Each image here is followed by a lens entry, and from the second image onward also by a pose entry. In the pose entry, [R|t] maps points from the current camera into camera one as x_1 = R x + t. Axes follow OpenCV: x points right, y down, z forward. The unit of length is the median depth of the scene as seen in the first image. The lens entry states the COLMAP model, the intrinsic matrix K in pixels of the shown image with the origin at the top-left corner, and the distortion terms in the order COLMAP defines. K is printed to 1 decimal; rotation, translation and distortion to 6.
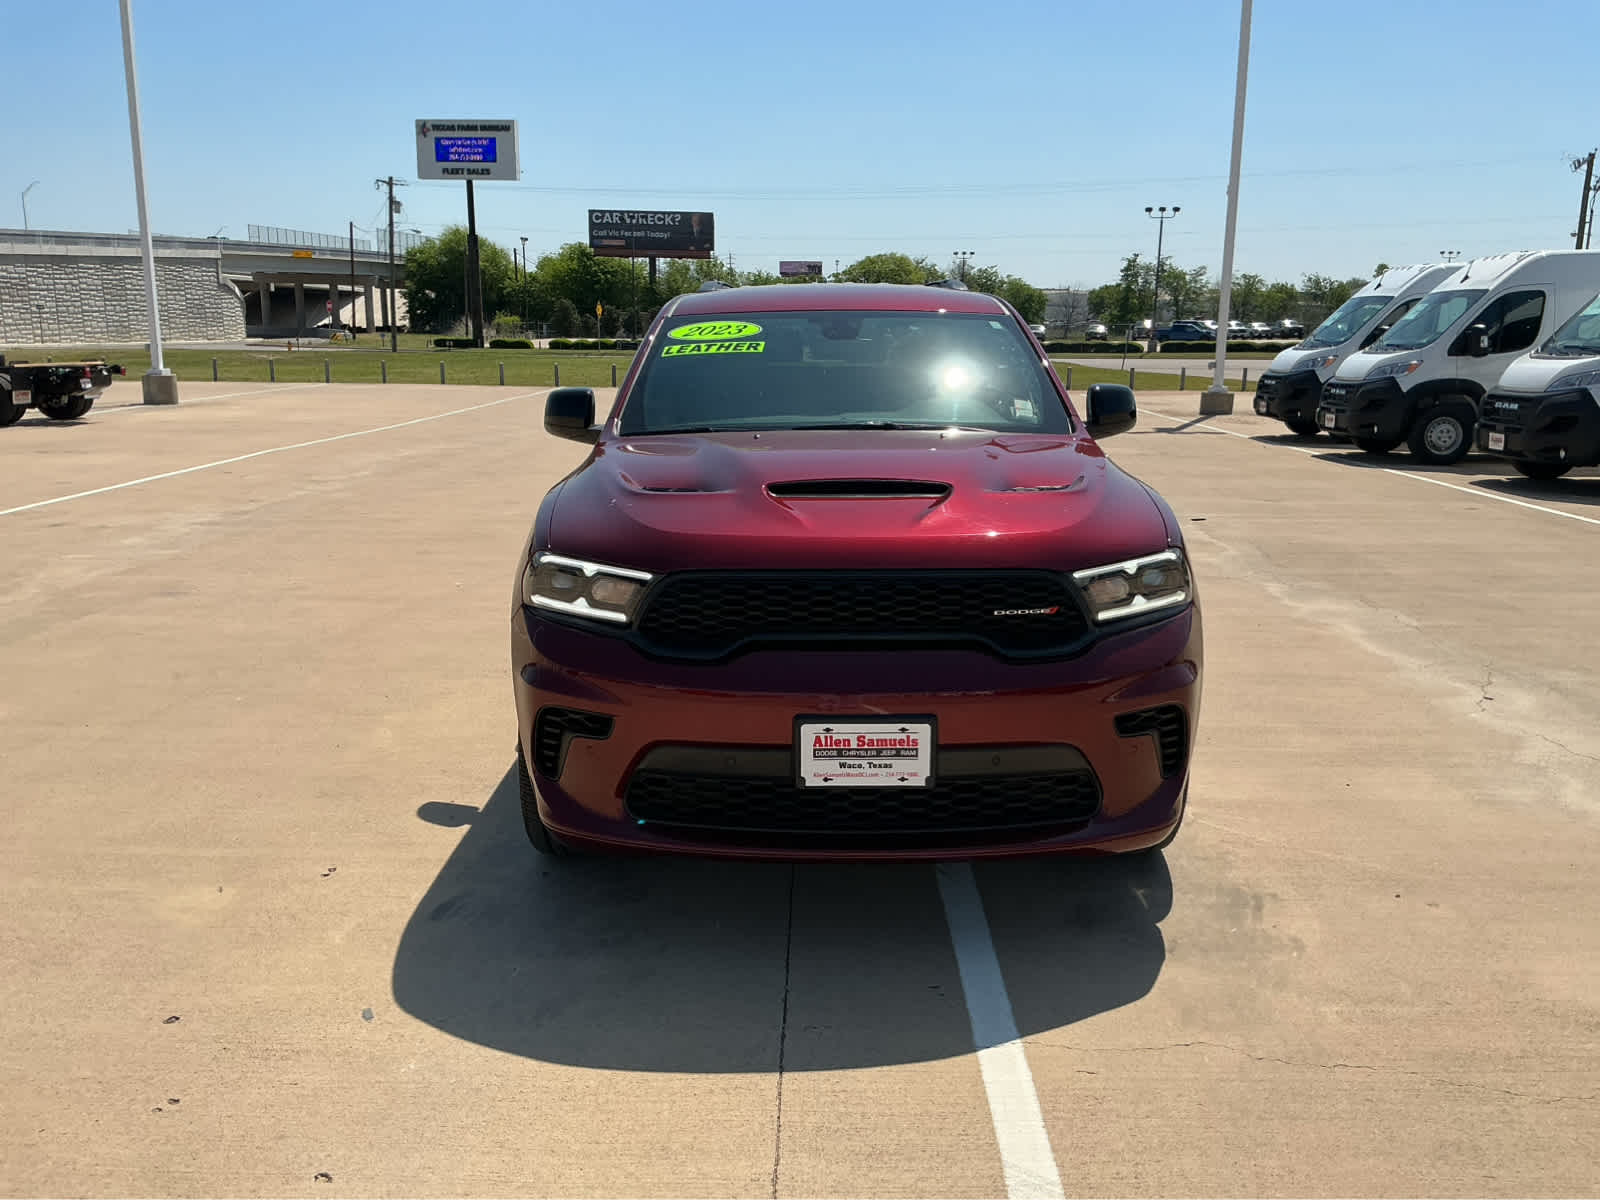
lens RADIAL K [[1301.6, 0, 793.2], [0, 1301.6, 595.4], [0, 0, 1]] dist [0.085150, -0.147378]
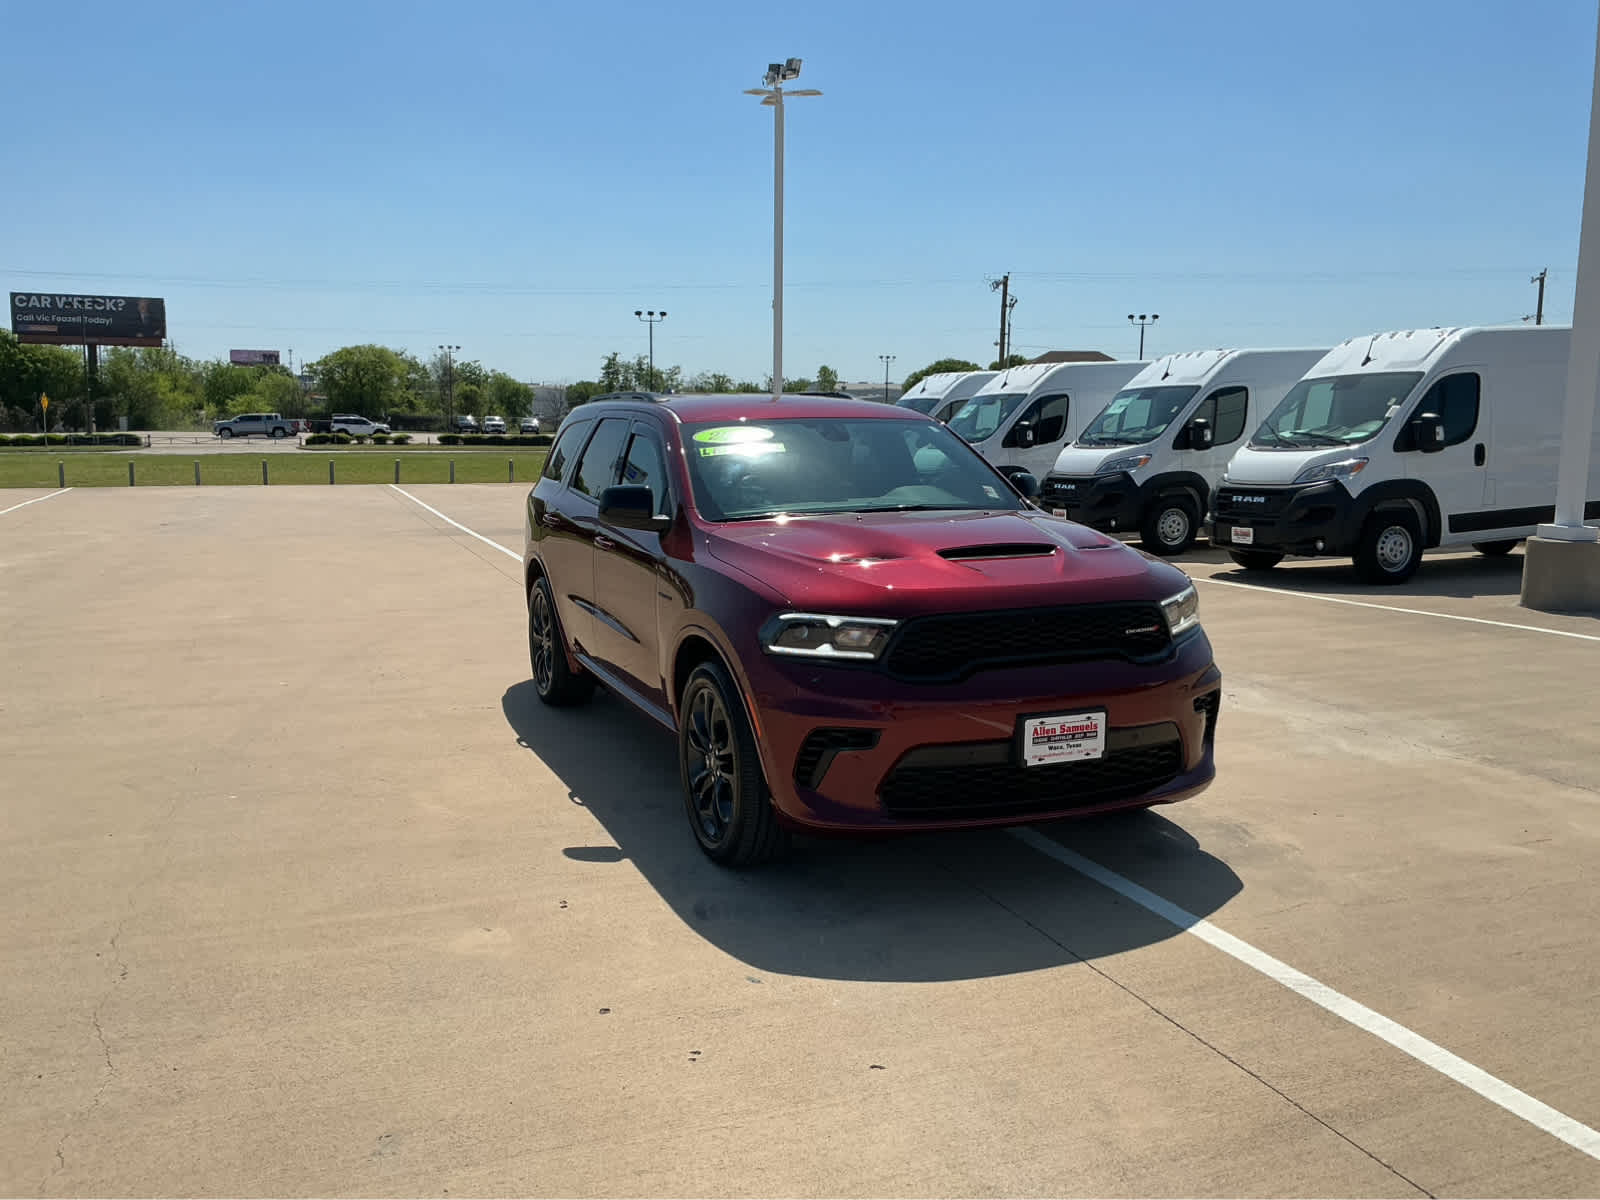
lens RADIAL K [[1301.6, 0, 784.0], [0, 1301.6, 592.7], [0, 0, 1]] dist [0.085150, -0.147378]
pose [[0.928261, -0.051812, 0.368302, -0.653338], [0.077954, 0.995358, -0.056448, 0.020374], [-0.363667, 0.081109, 0.927991, -0.177740]]
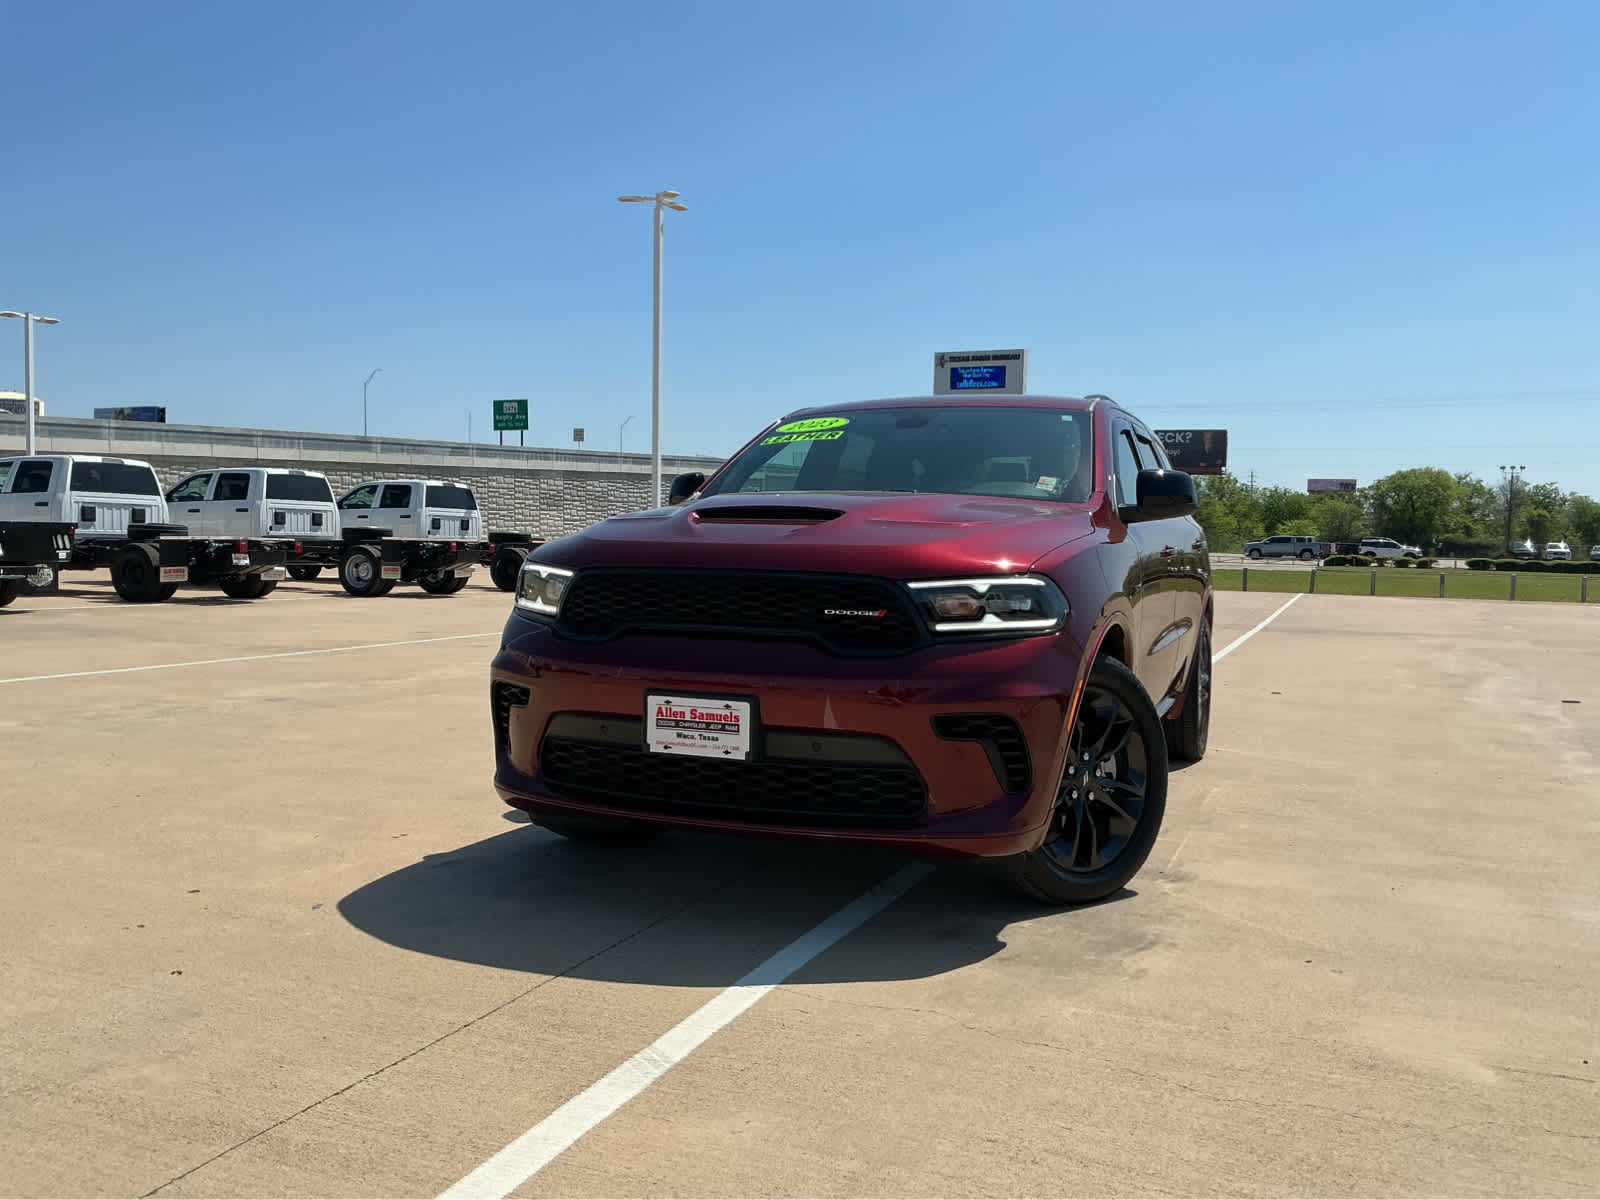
lens RADIAL K [[1301.6, 0, 808.5], [0, 1301.6, 618.1], [0, 0, 1]] dist [0.085150, -0.147378]
pose [[0.932138, 0.038679, -0.360033, 0.495447], [-0.090240, 0.987722, -0.127523, 0.147797], [0.350680, 0.151358, 0.924183, -0.030678]]
